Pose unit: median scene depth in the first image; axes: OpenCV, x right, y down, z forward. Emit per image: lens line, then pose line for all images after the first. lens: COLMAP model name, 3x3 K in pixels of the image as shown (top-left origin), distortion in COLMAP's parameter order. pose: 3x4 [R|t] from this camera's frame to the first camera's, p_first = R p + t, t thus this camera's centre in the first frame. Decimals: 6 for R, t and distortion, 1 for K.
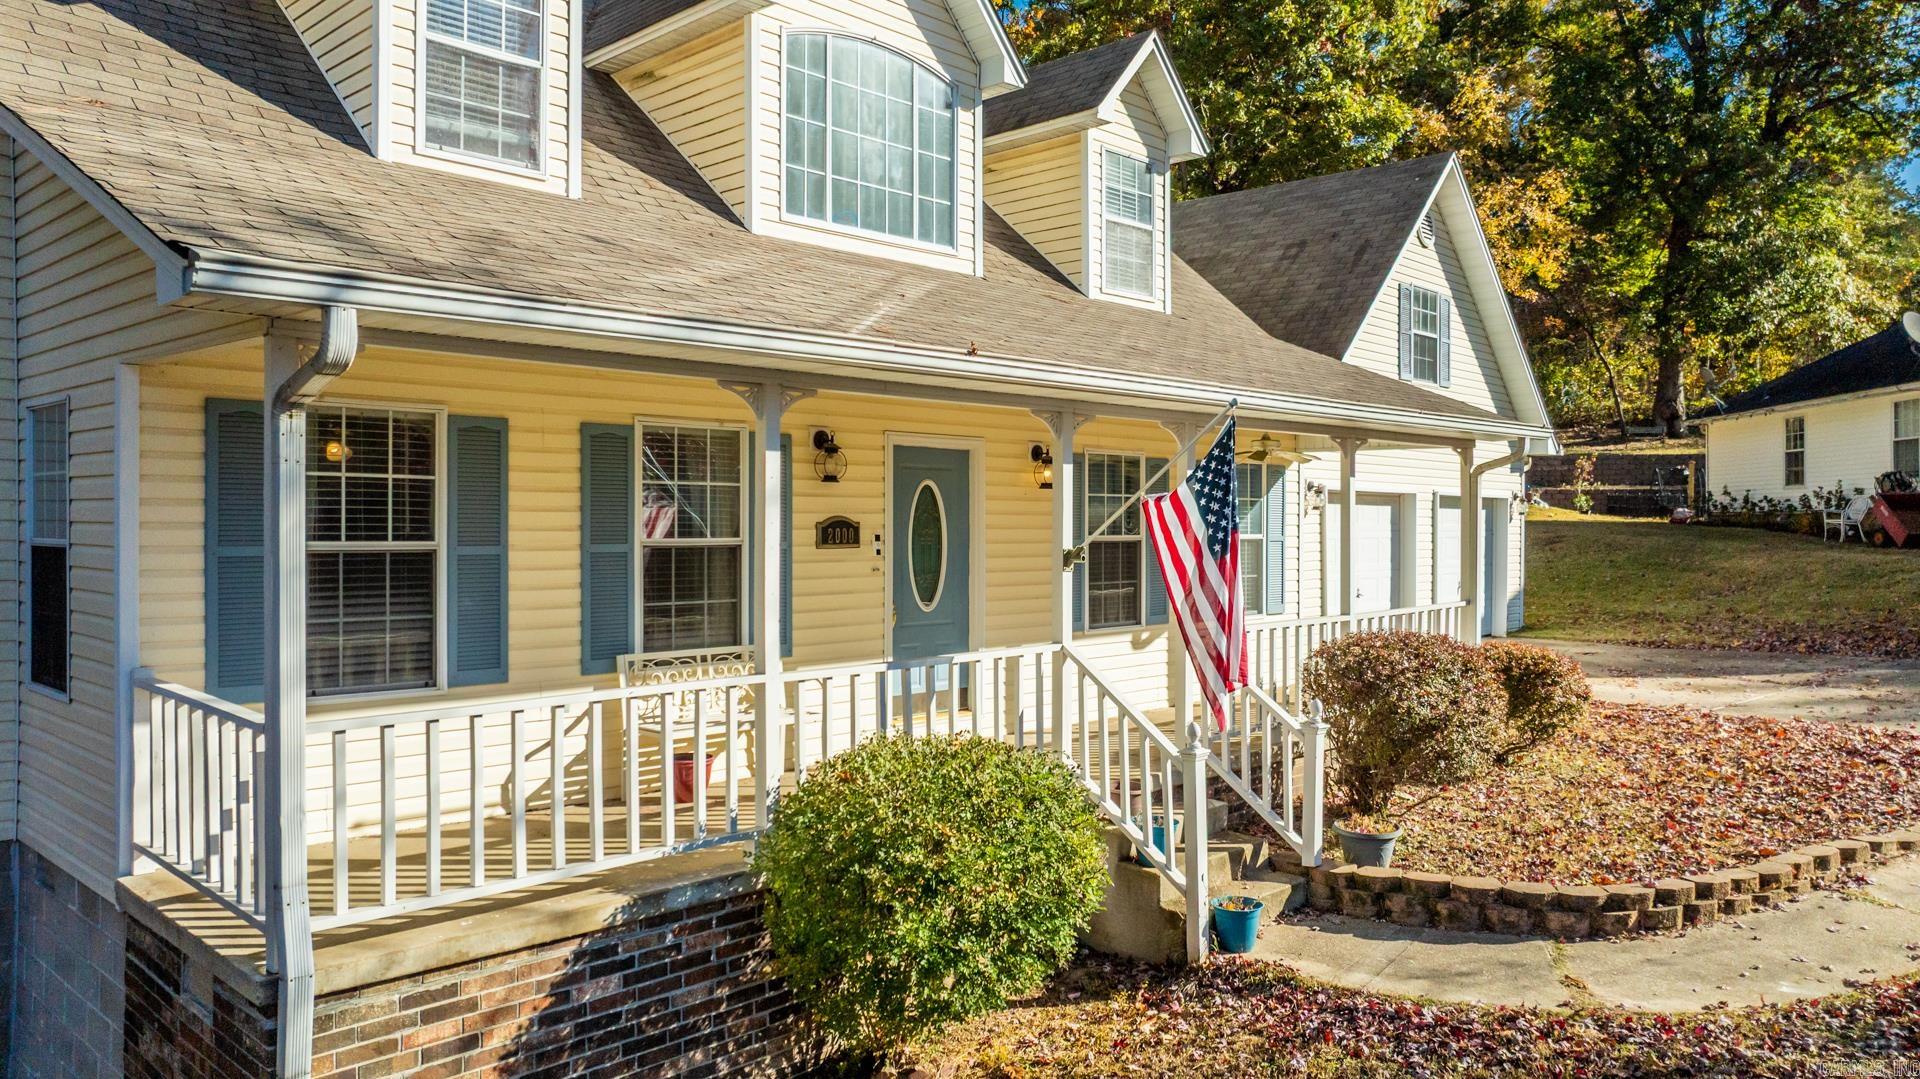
lens RADIAL K [[1363.0, 0, 952.9], [0, 1363.0, 530.0], [0, 0, 1]] dist [-0.019110, -0.000357]
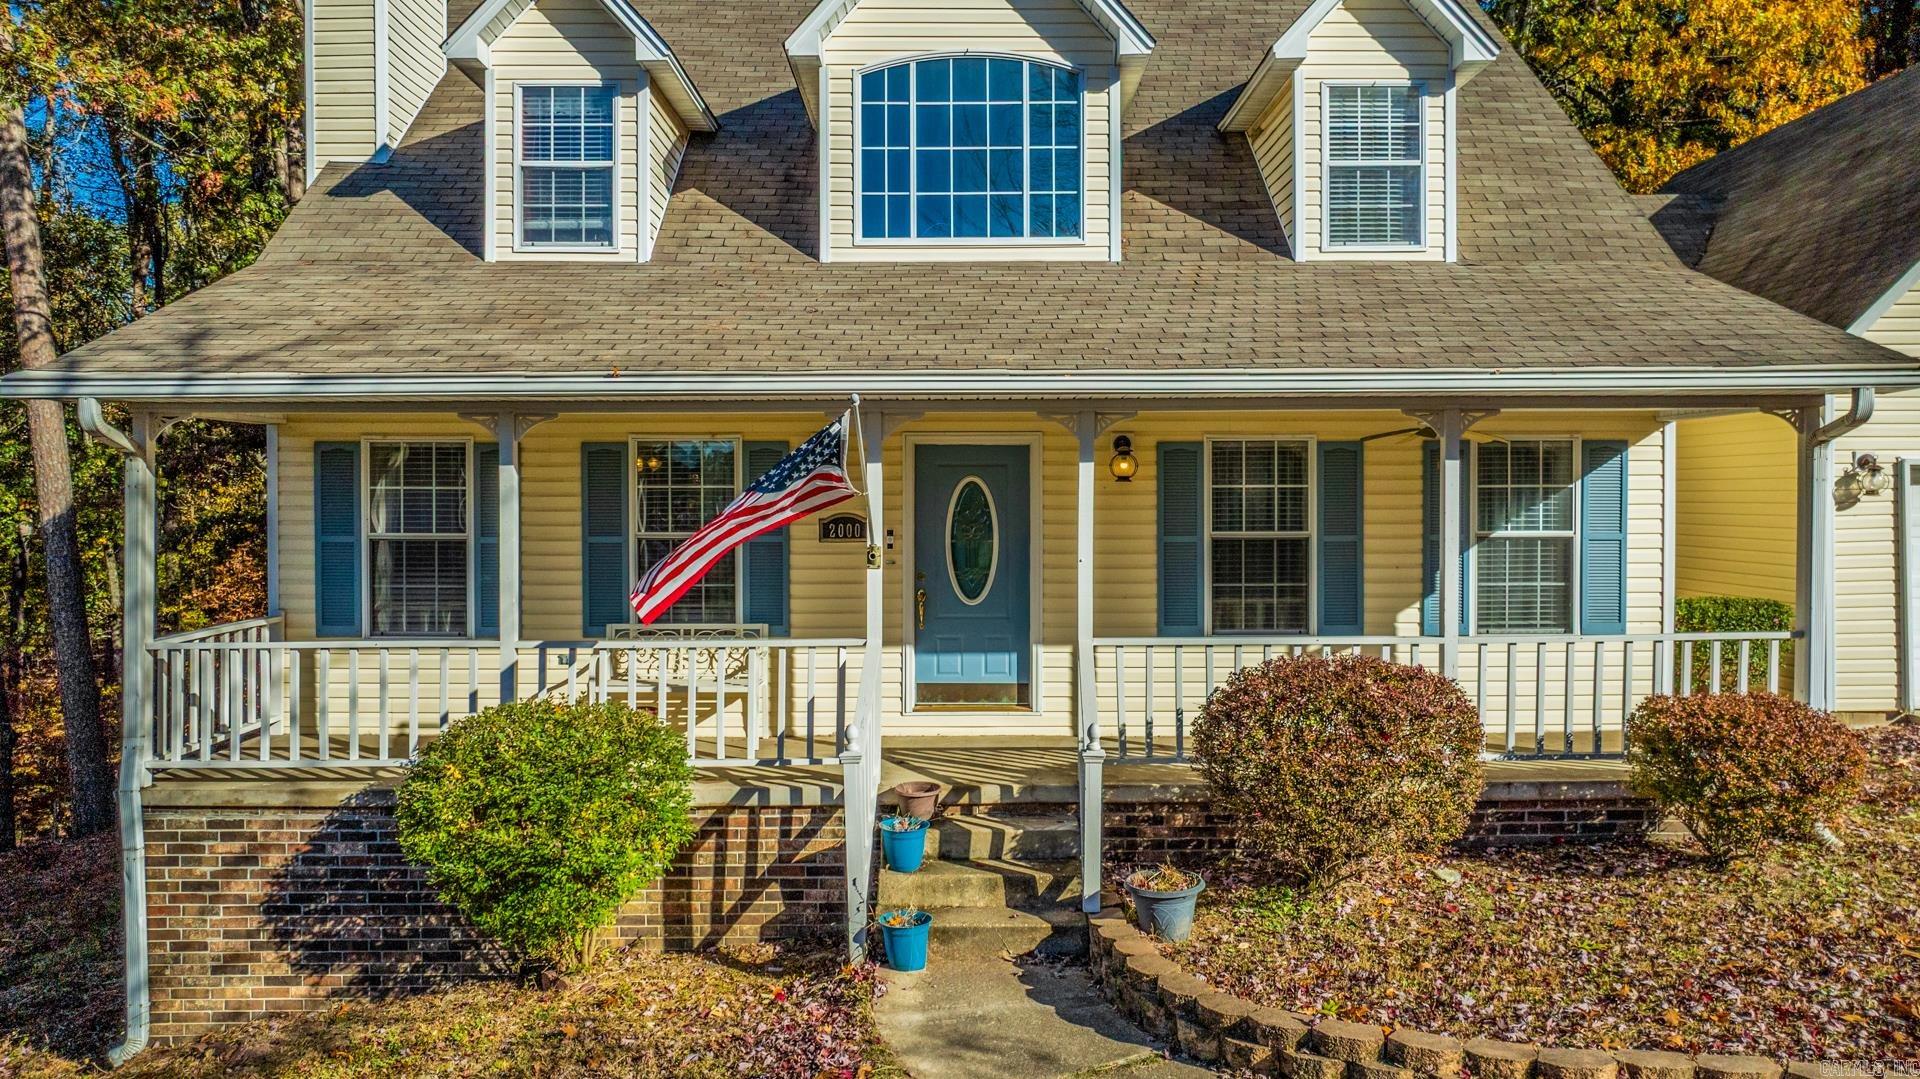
lens RADIAL K [[1363.0, 0, 952.9], [0, 1363.0, 530.0], [0, 0, 1]] dist [-0.019110, -0.000357]
pose [[0.693861, 0.010216, -0.720036, 0.899102], [-0.000784, 0.999909, 0.013431, -0.012914], [0.720108, -0.008755, 0.693807, 0.352422]]
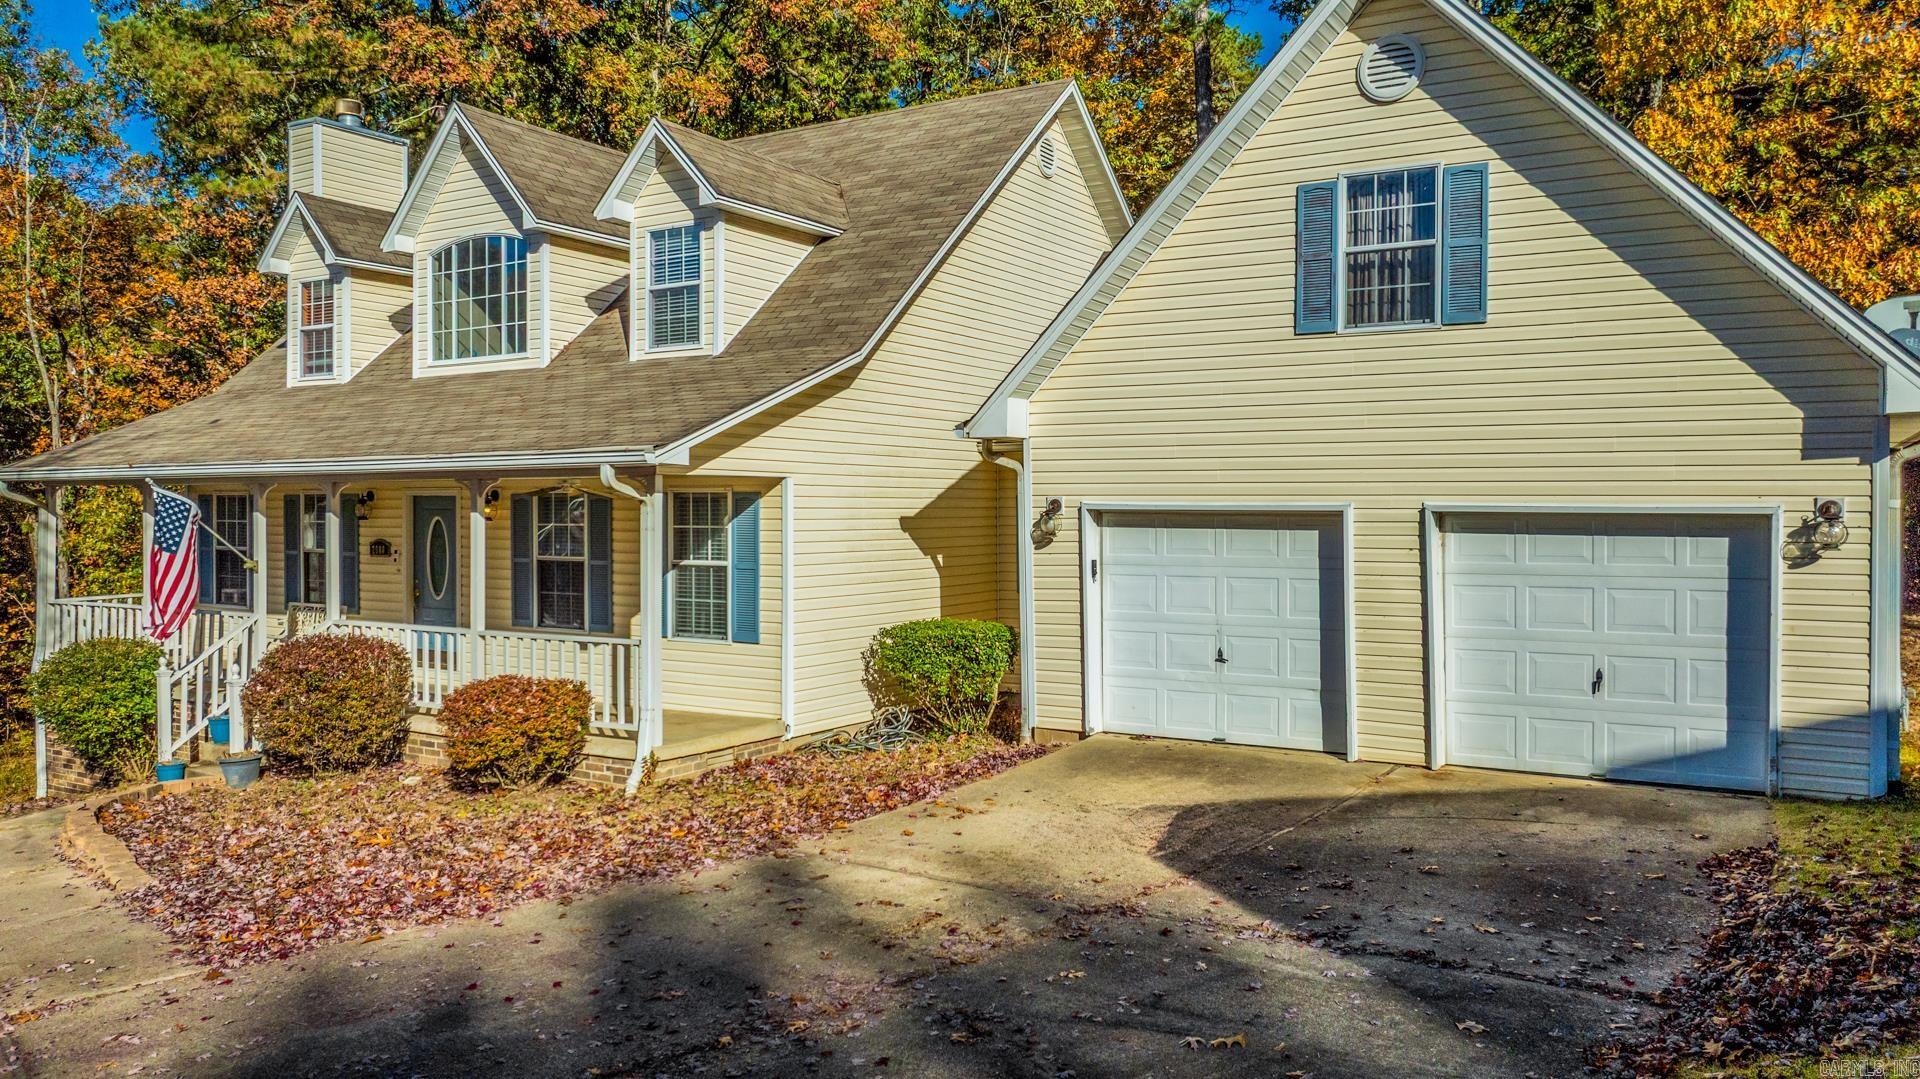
lens RADIAL K [[1310.0, 0, 990.7], [0, 1310.0, 557.5], [0, 0, 1]] dist [-0.003905, -0.000489]
pose [[0.233121, 0.020592, -0.972230, 2.030994], [-0.015719, 0.999725, 0.017405, -0.032503], [0.972321, 0.011225, 0.233381, 1.608038]]
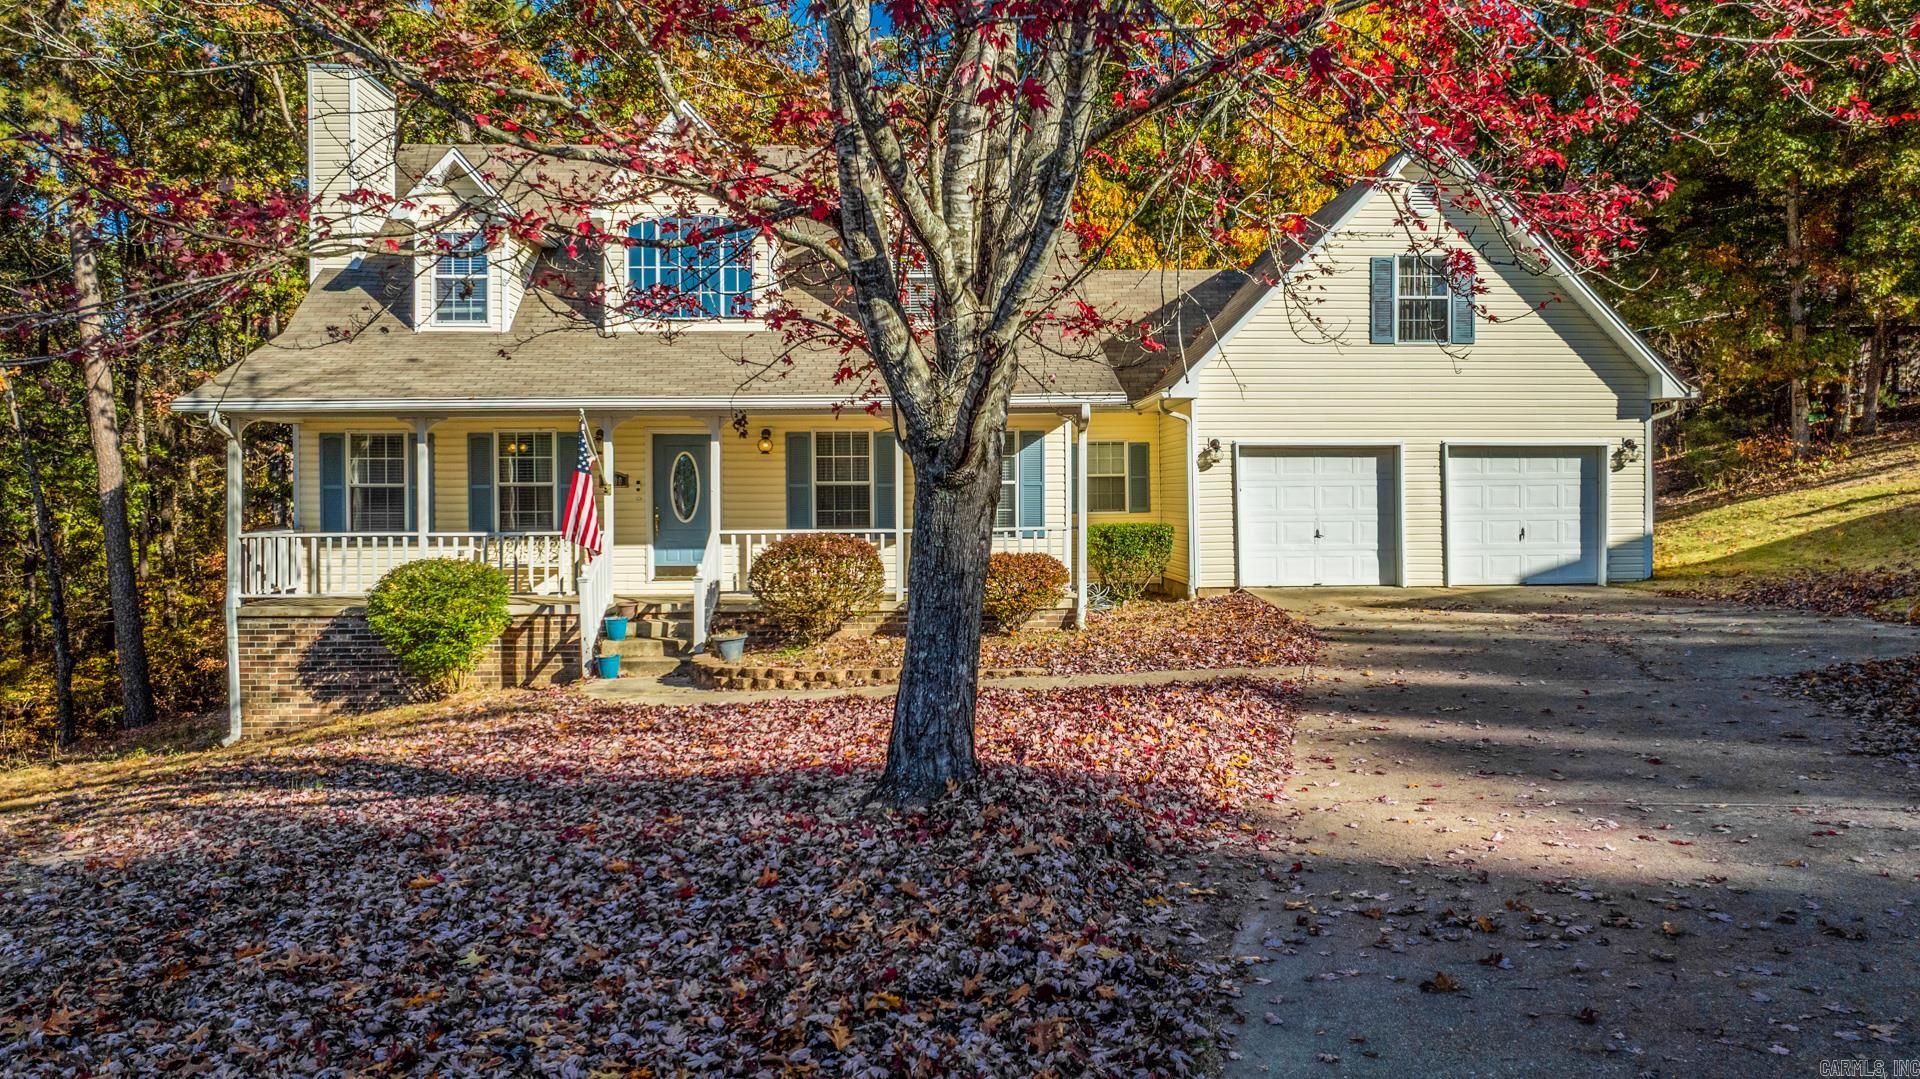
lens RADIAL K [[1363.0, 0, 952.9], [0, 1363.0, 530.0], [0, 0, 1]] dist [-0.019110, -0.000357]
pose [[0.711671, 0.007016, -0.702478, 1.958218], [0.002156, 0.999924, 0.012172, 0.060717], [0.702510, -0.010177, 0.711602, -0.082821]]
